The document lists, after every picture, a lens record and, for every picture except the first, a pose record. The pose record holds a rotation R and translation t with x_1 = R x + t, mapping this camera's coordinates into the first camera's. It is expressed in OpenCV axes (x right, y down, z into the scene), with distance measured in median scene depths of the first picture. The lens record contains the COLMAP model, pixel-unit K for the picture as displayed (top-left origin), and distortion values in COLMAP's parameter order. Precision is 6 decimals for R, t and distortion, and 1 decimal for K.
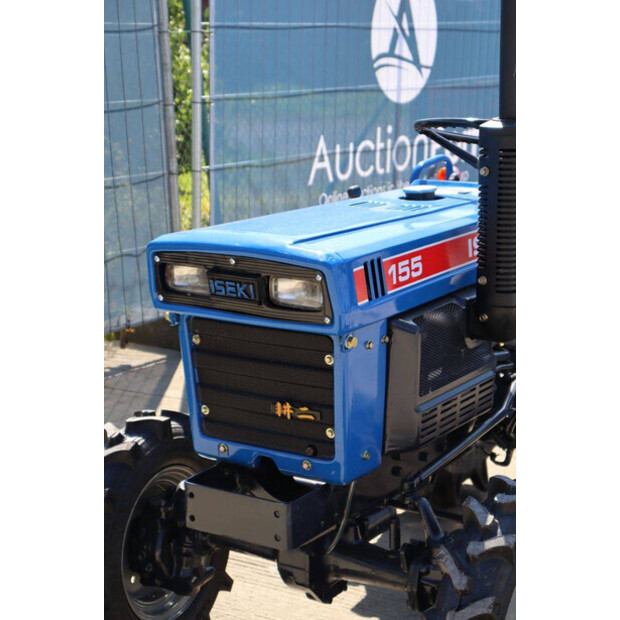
lens RADIAL K [[1492.9, 0, 281.1], [0, 1492.9, 310.0], [0, 0, 1]] dist [0.444668, -0.041057]
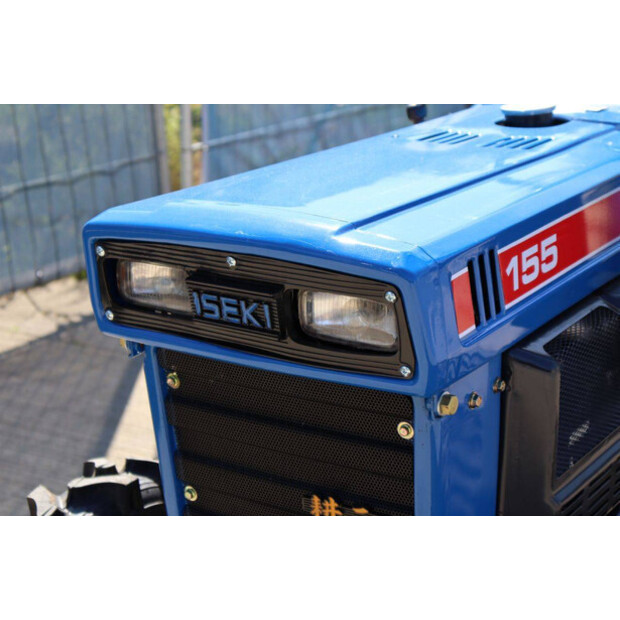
lens RADIAL K [[1492.9, 0, 281.1], [0, 1492.9, 310.0], [0, 0, 1]] dist [0.444668, -0.041057]
pose [[0.999850, -0.017303, 0.000557, -0.013915], [0.017204, 0.996682, 0.079549, -0.055991], [-0.001932, -0.079528, 0.996831, 0.416967]]
